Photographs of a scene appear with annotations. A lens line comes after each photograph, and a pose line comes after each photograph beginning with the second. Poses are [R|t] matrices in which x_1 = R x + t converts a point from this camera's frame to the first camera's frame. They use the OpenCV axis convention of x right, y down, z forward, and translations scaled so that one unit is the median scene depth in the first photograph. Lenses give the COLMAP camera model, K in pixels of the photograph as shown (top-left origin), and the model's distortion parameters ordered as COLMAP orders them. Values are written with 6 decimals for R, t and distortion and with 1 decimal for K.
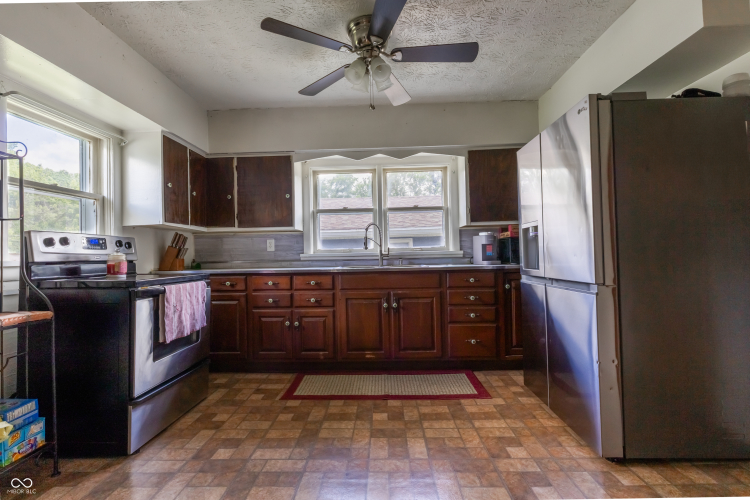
lens RADIAL K [[341.9, 0, 375.0], [0, 341.9, 250.0], [0, 0, 1]] dist [-0.000400, -0.000047]
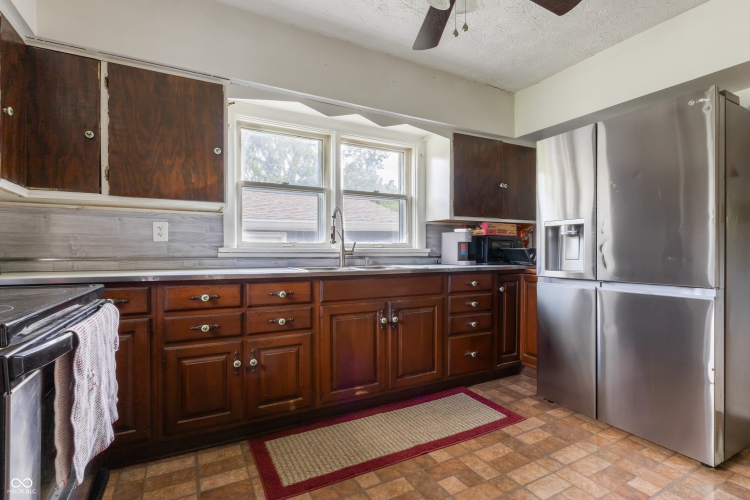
lens RADIAL K [[348.8, 0, 375.7], [0, 348.8, 255.7], [0, 0, 1]] dist [-0.000269, -0.000086]
pose [[0.858312, 0.014054, 0.512936, -0.362064], [-0.026518, 0.999504, 0.016987, 0.009501], [-0.512443, -0.028182, 0.858259, 0.357143]]
